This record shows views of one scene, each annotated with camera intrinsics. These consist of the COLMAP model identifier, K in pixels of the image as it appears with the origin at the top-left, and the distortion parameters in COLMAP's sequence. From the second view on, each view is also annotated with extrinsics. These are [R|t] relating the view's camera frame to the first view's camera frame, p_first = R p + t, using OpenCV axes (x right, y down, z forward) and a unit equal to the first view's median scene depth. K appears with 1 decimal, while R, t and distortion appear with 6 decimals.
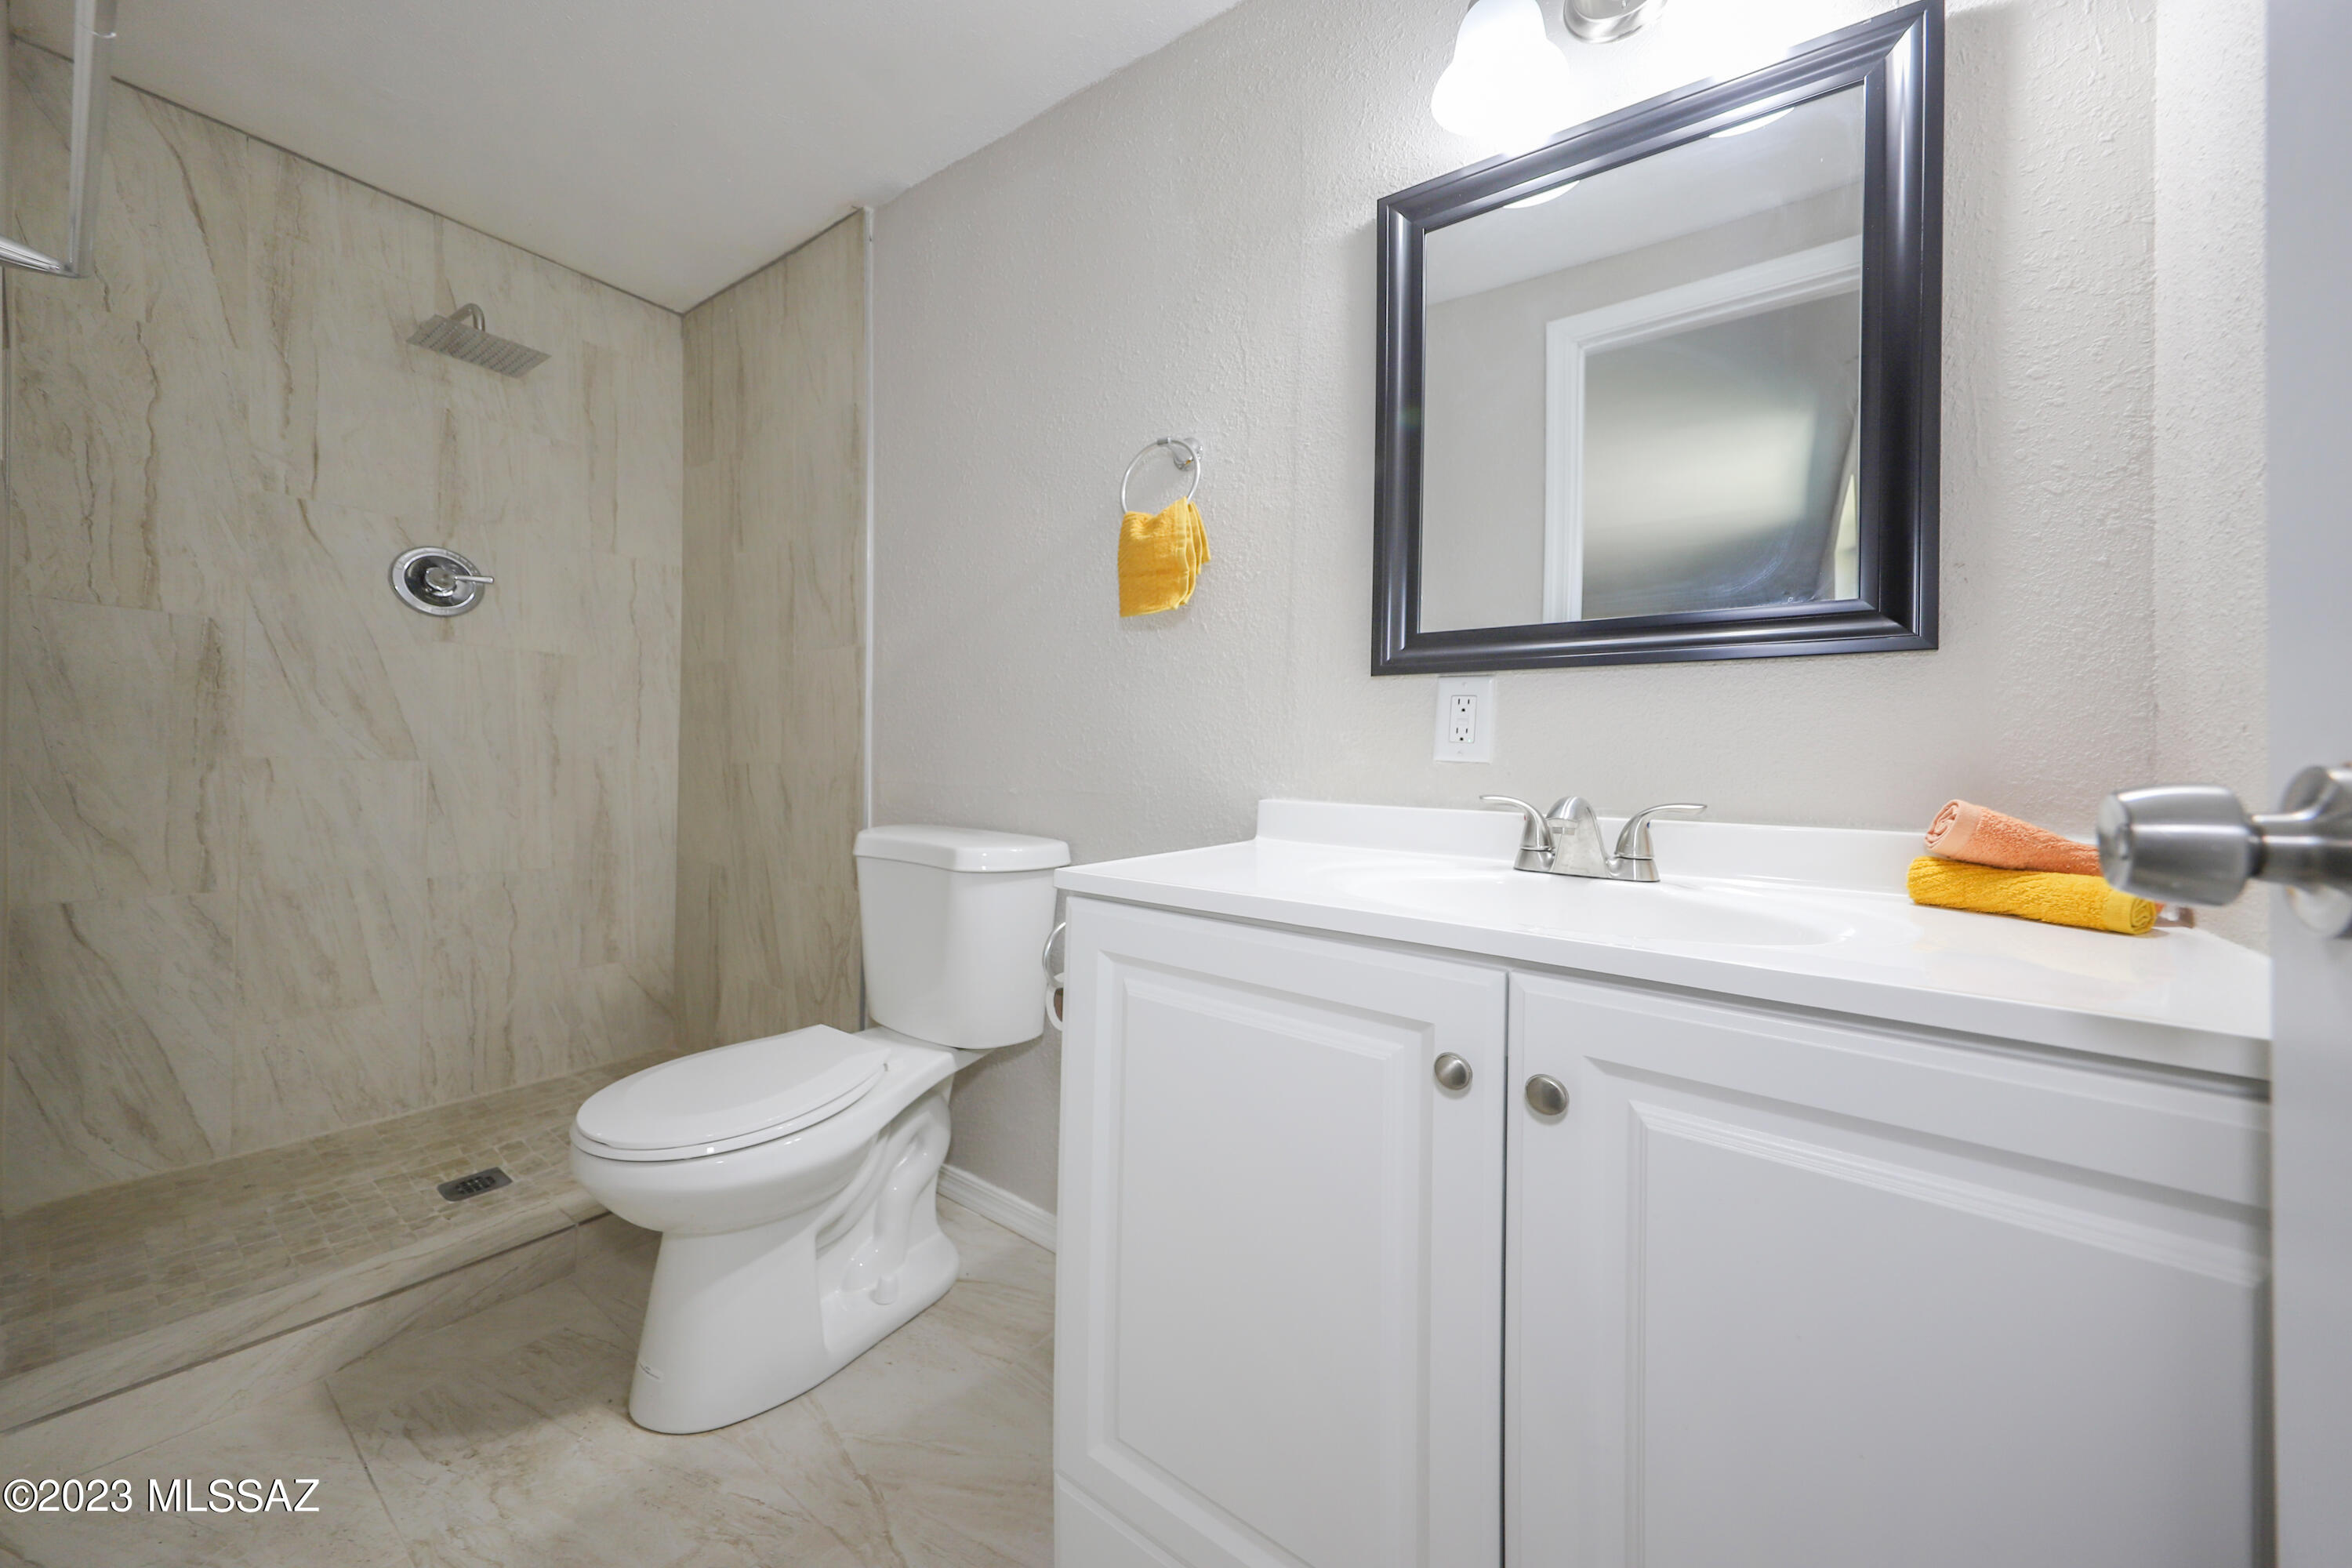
lens RADIAL K [[785.3, 0, 1194.2], [0, 785.3, 768.7], [0, 0, 1]] dist [-0.012139, -0.000171]
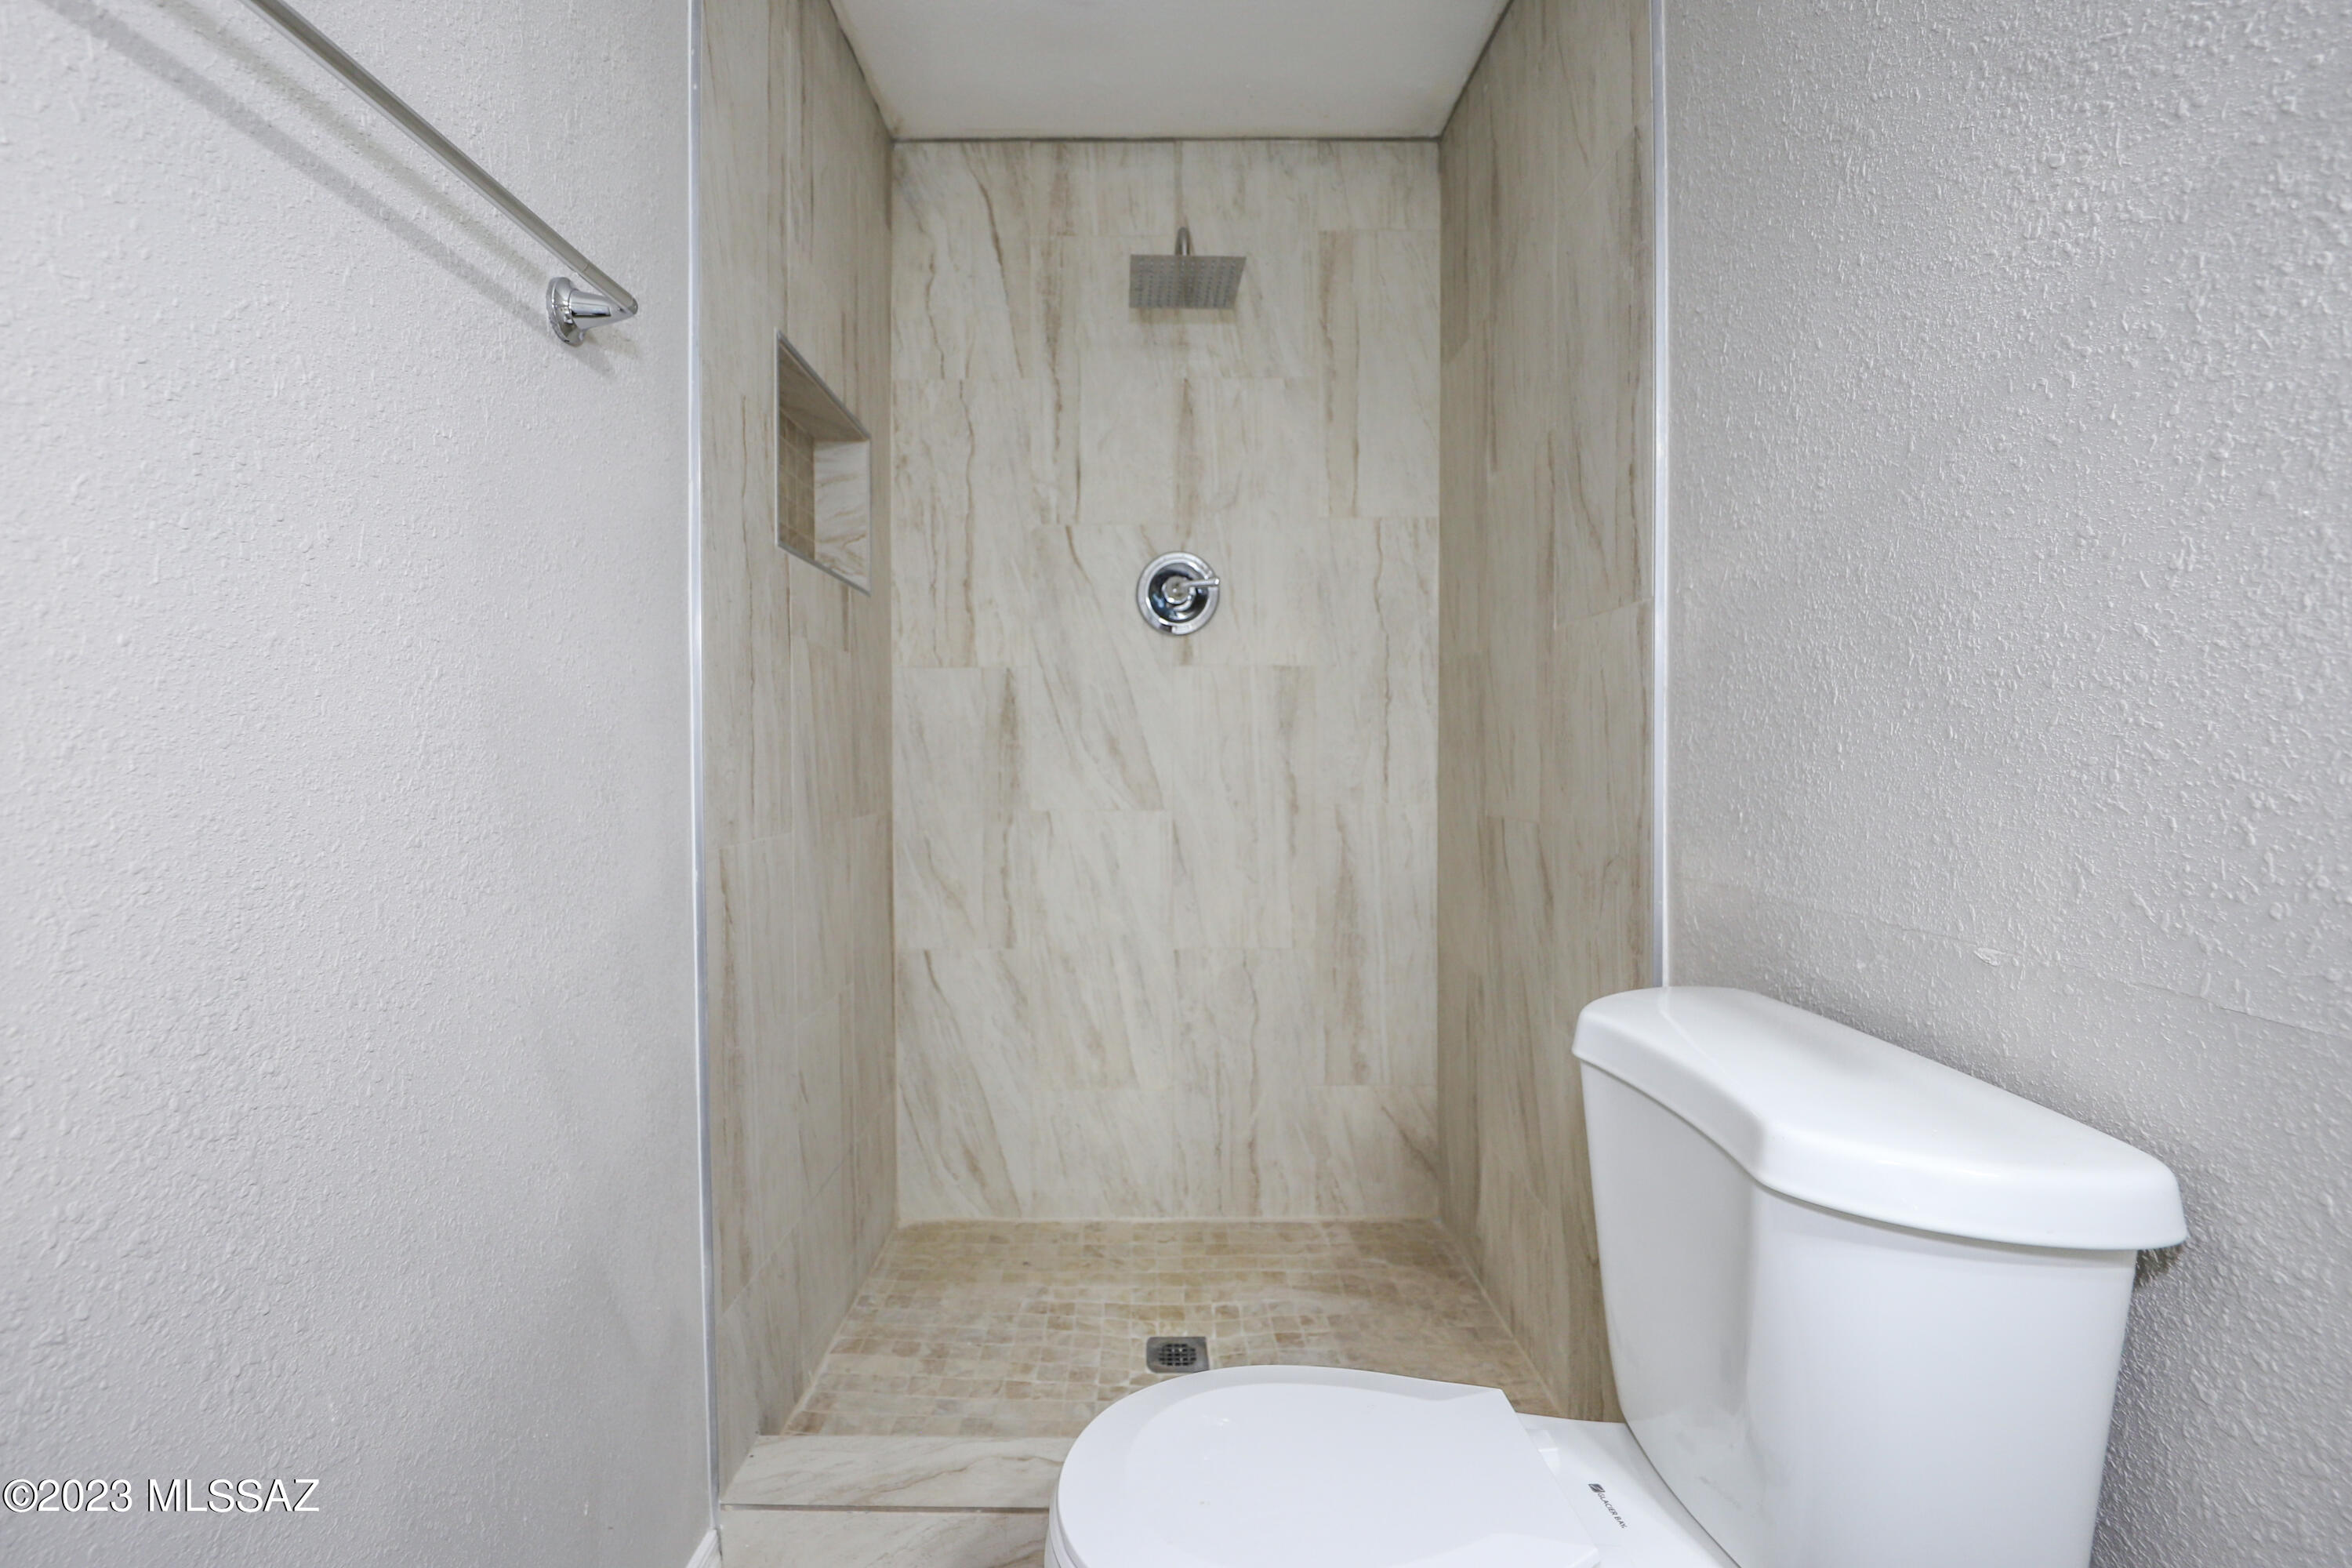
lens RADIAL K [[1096.5, 0, 1171.7], [0, 1096.5, 811.0], [0, 0, 1]] dist [-0.011026, -0.000563]
pose [[0.572769, 0.016028, -0.819560, -0.019851], [0.020836, 0.999201, 0.034103, -0.052435], [0.819452, -0.036609, 0.571977, 0.338515]]
